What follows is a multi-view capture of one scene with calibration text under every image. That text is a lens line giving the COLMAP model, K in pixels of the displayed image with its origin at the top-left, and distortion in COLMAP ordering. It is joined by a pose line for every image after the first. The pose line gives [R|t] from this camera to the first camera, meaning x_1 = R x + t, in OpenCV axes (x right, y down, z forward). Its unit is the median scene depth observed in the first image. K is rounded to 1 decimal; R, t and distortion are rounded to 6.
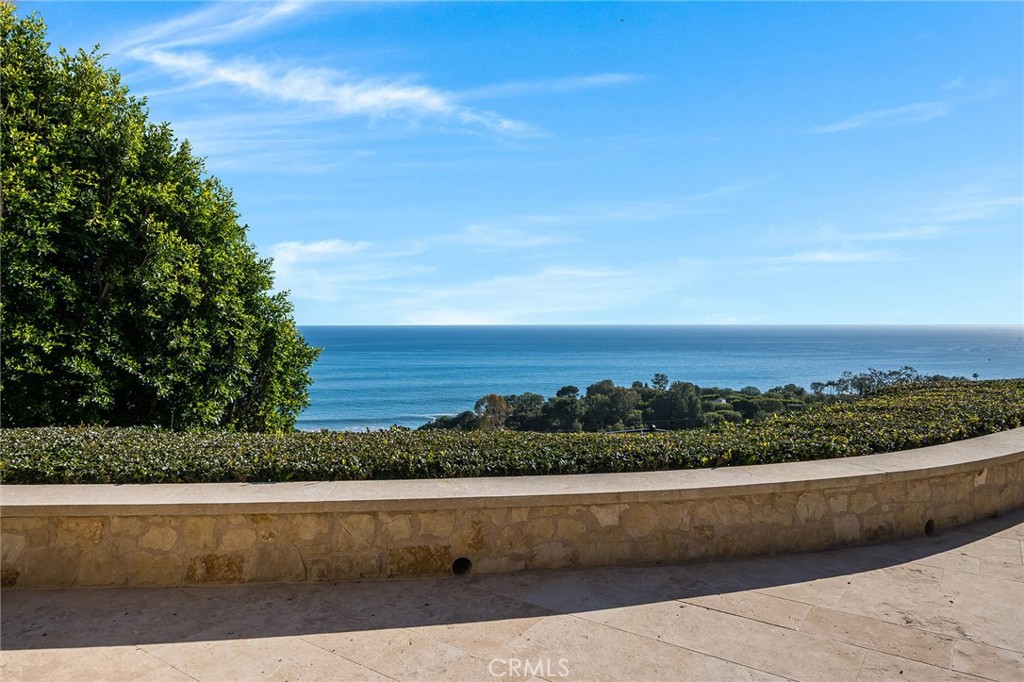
lens RADIAL K [[667.5, 0, 518.5], [0, 667.5, 331.8], [0, 0, 1]] dist [0.001701, 0.001199]
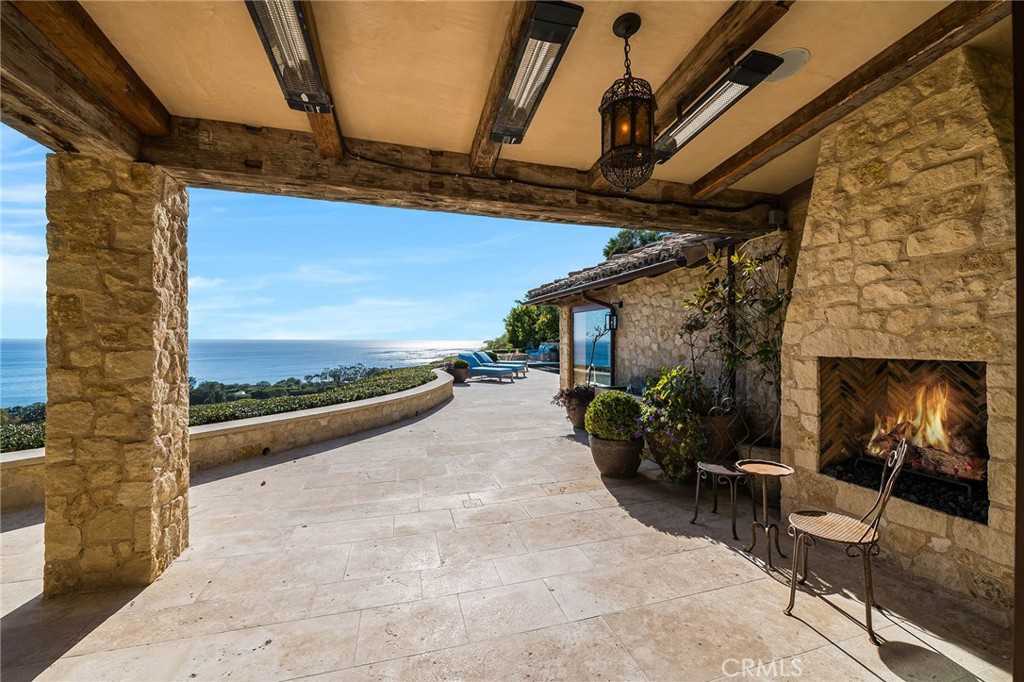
lens RADIAL K [[405.5, 0, 512.1], [0, 405.5, 335.6], [0, 0, 1]] dist [-0.012484, -0.001537]
pose [[0.627719, 0.009079, 0.778387, -0.628893], [0.007614, 0.999813, -0.017802, -0.029015], [-0.778403, 0.017101, 0.627533, -0.570256]]
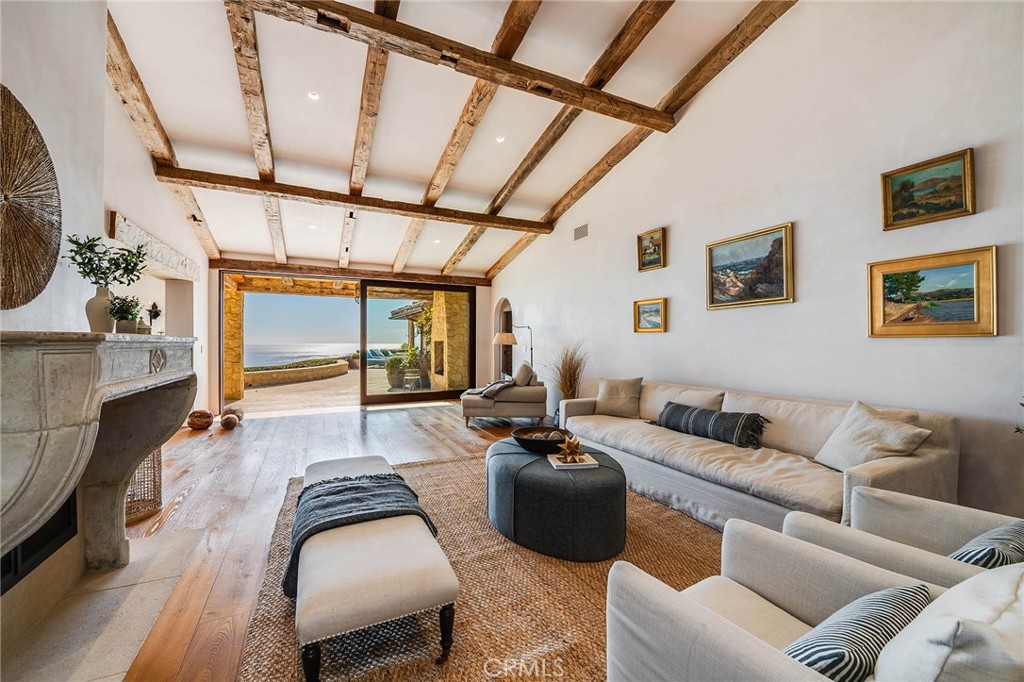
lens RADIAL K [[405.5, 0, 508.7], [0, 405.5, 343.5], [0, 0, 1]] dist [-0.012484, -0.001537]
pose [[0.484985, 0.001257, 0.874522, -1.897790], [0.008199, 0.999948, -0.005984, 0.036547], [-0.874484, 0.010072, 0.484950, -2.414912]]
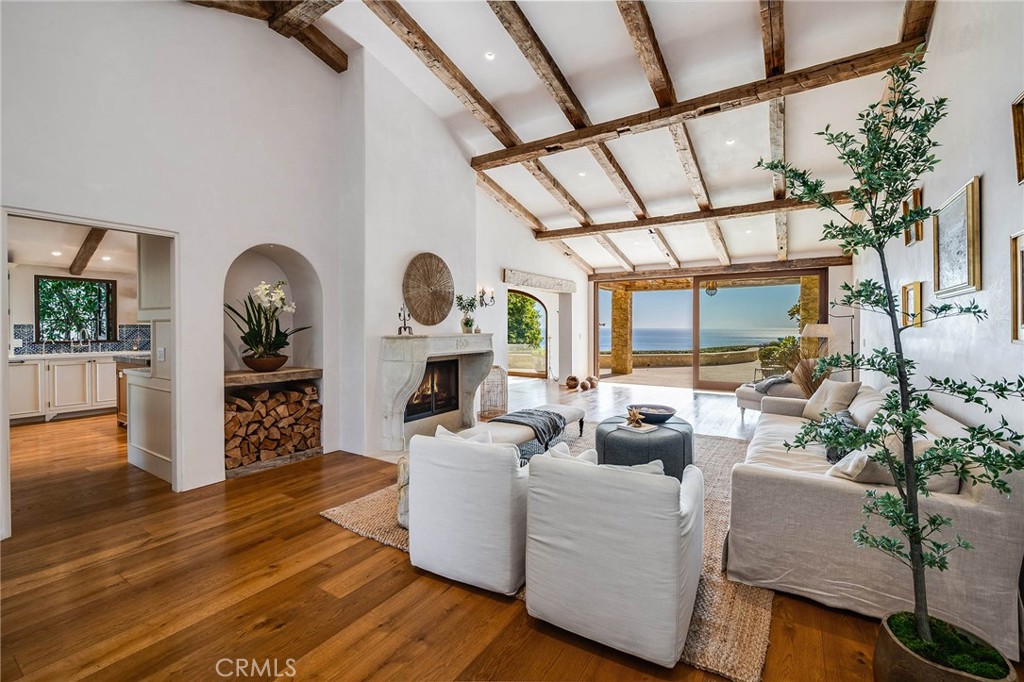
lens RADIAL K [[425.9, 0, 513.4], [0, 425.9, 331.1], [0, 0, 1]] dist [-0.007092, -0.000381]
pose [[0.999442, 0.002193, 0.033324, -1.551265], [-0.002103, 0.999994, -0.002743, 0.013434], [-0.033330, 0.002671, 0.999441, -3.181797]]
